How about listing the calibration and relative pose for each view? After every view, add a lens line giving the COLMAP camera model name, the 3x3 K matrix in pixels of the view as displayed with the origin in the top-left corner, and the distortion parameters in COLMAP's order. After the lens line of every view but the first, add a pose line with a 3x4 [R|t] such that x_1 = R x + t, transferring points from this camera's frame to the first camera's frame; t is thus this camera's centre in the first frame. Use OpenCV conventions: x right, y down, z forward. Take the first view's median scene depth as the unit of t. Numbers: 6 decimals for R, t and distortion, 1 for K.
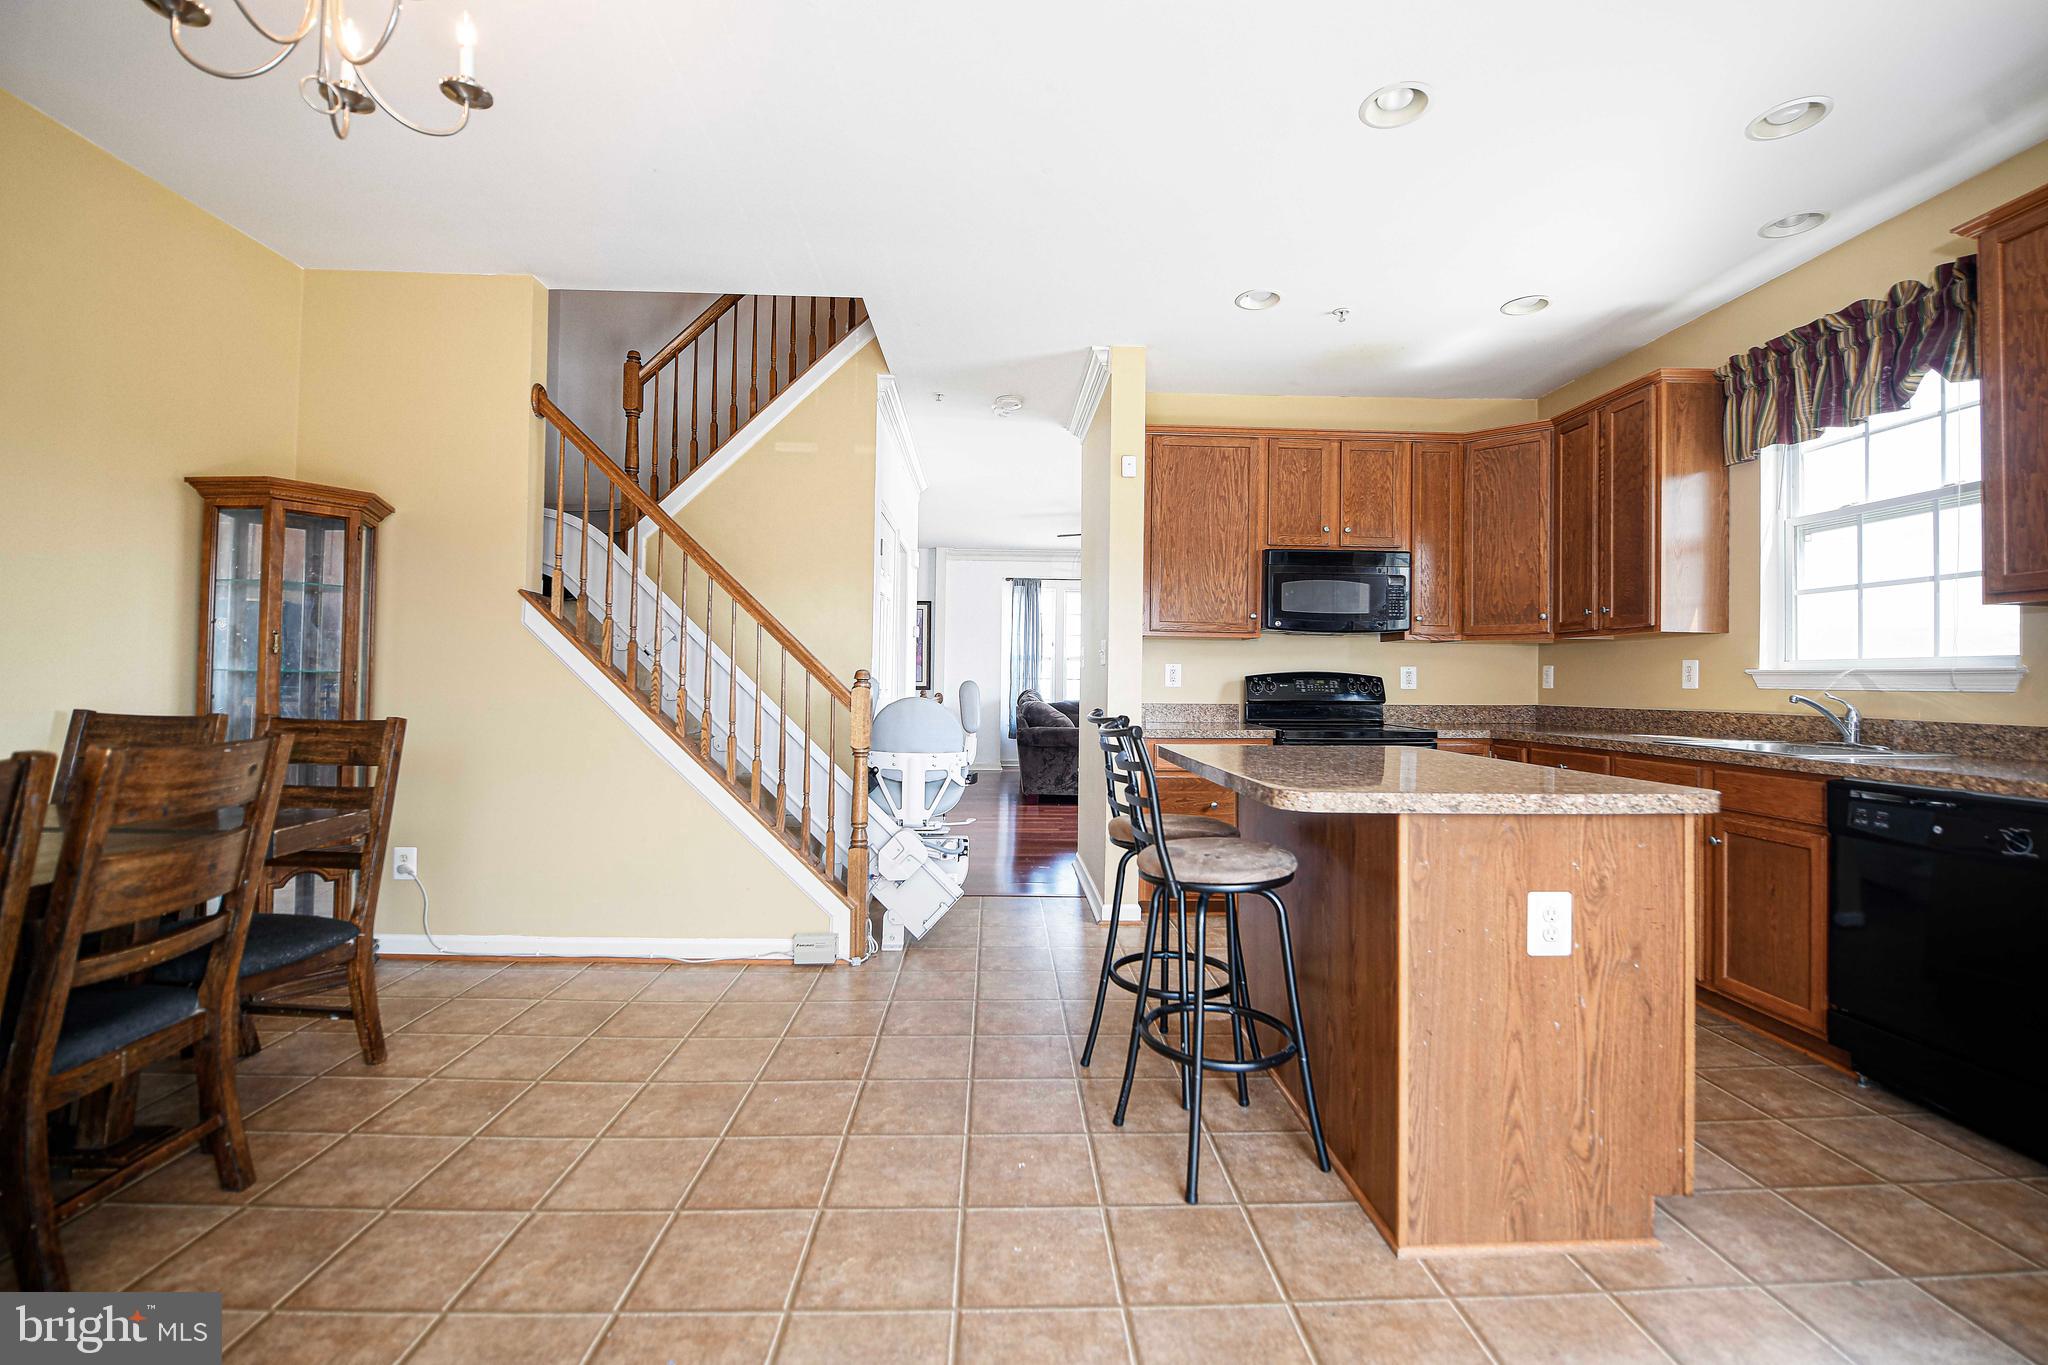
lens RADIAL K [[867.8, 0, 1028.1], [0, 867.8, 668.9], [0, 0, 1]] dist [-0.014263, -0.000683]
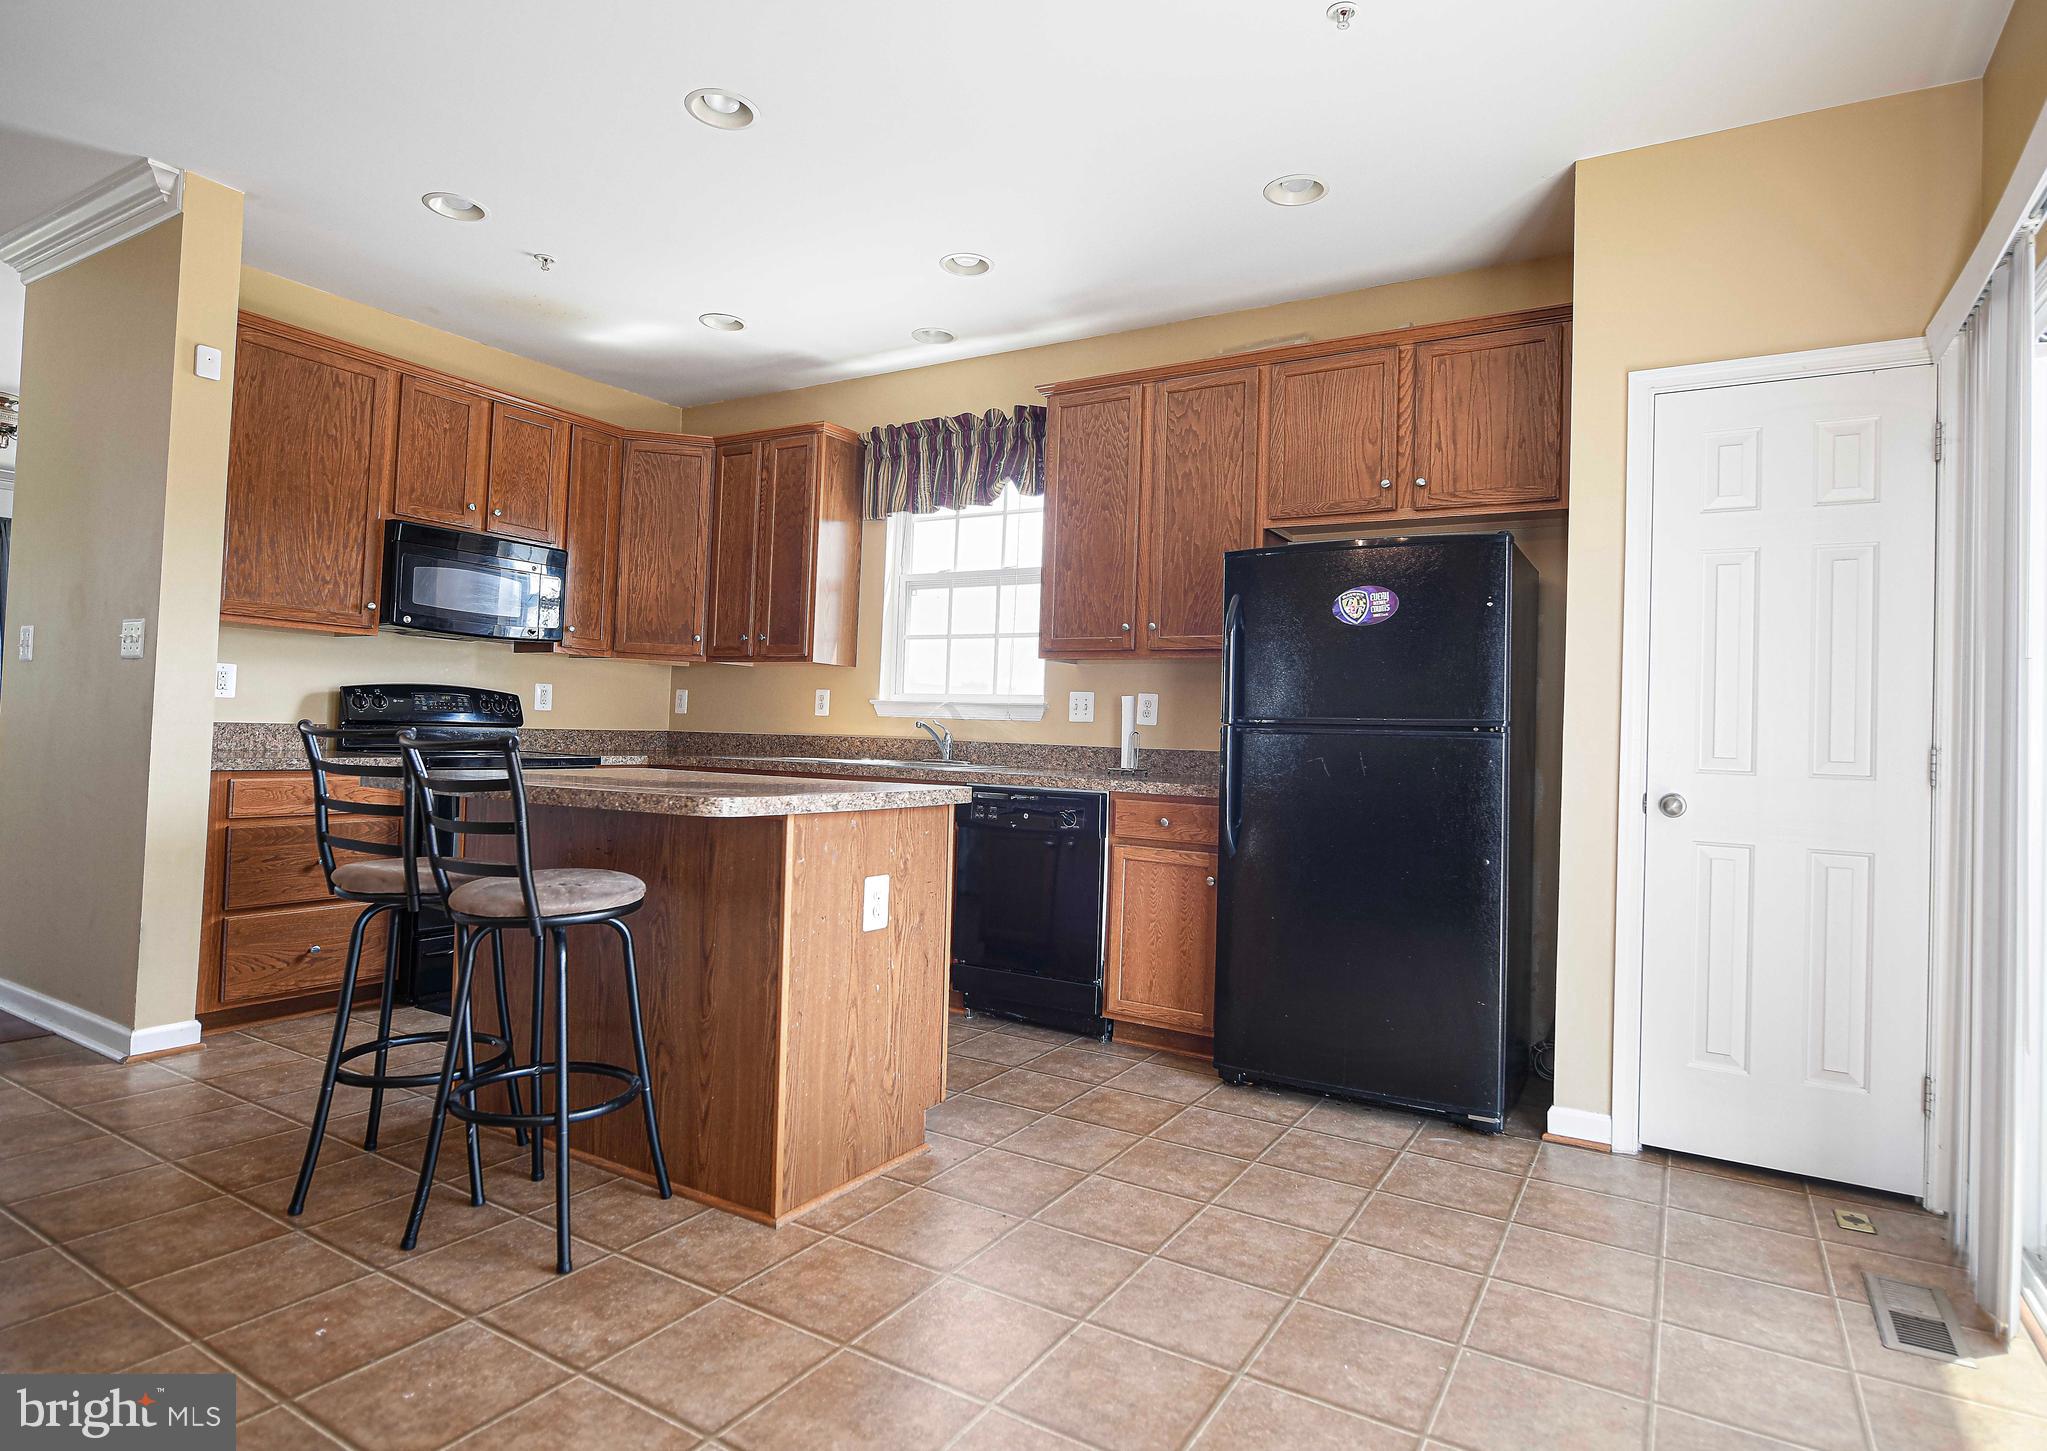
lens RADIAL K [[1105.0, 0, 1050.8], [0, 1105.0, 708.7], [0, 0, 1]] dist [0.000923, -0.001180]
pose [[0.541380, 0.028298, 0.840302, -0.323491], [-0.038793, 0.999210, -0.008656, 0.018982], [-0.839883, -0.027911, 0.542050, -0.012207]]
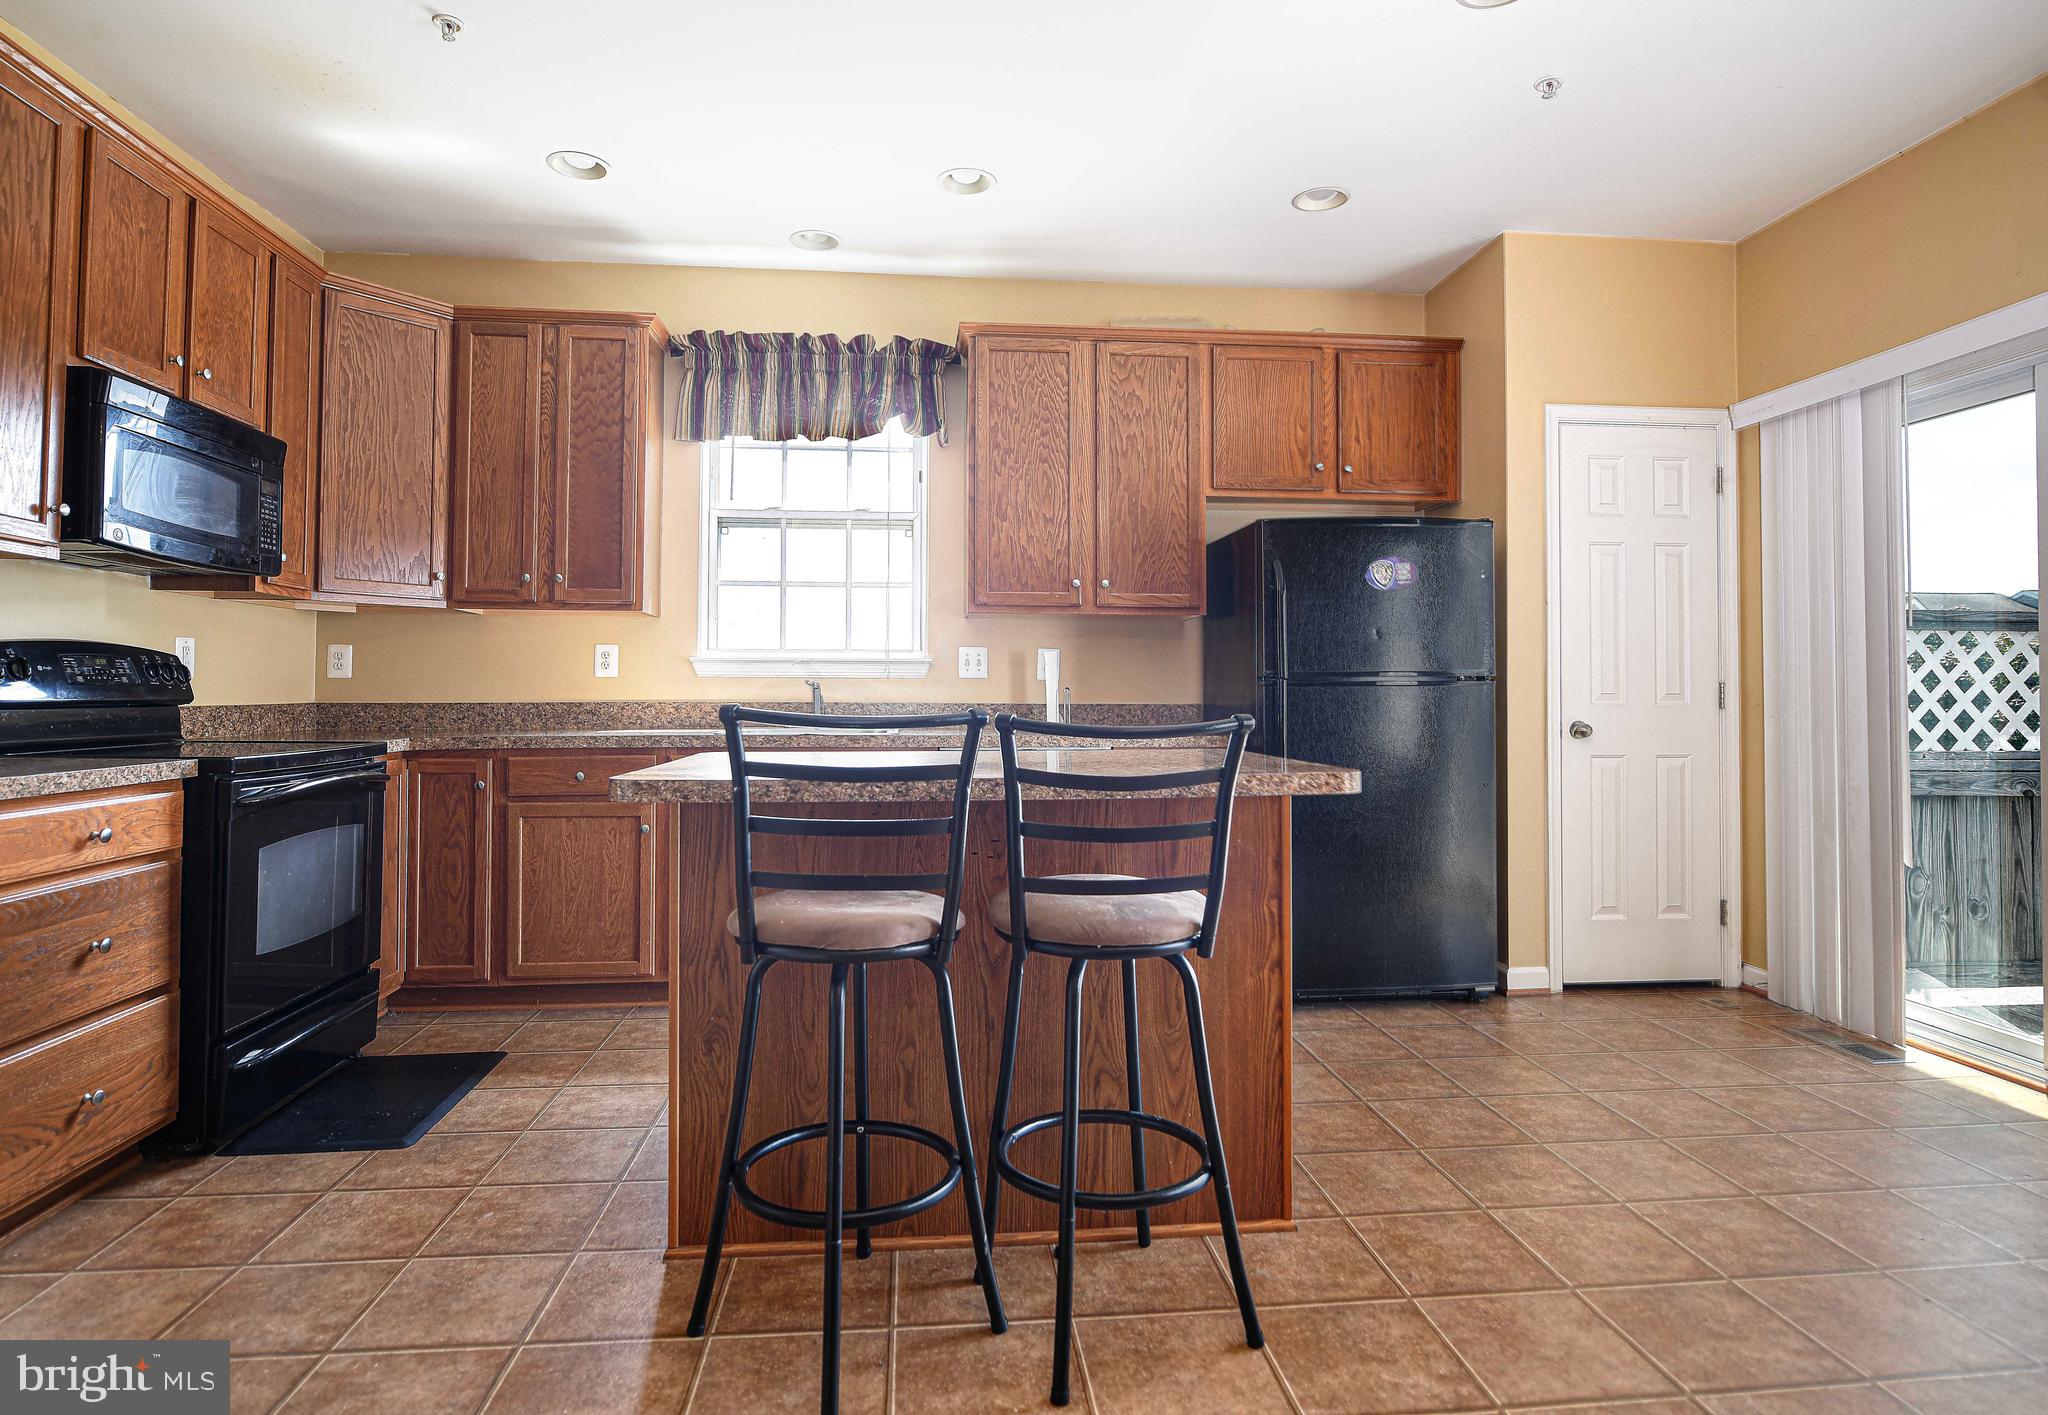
lens RADIAL K [[1073.4, 0, 1022.7], [0, 1073.4, 693.8], [0, 0, 1]] dist [0.009812, -0.017921]
pose [[-0.052796, -0.009856, 0.998557, -0.458323], [-0.016446, 0.999824, 0.008999, 0.029398], [-0.998470, -0.015948, -0.052949, 0.792014]]
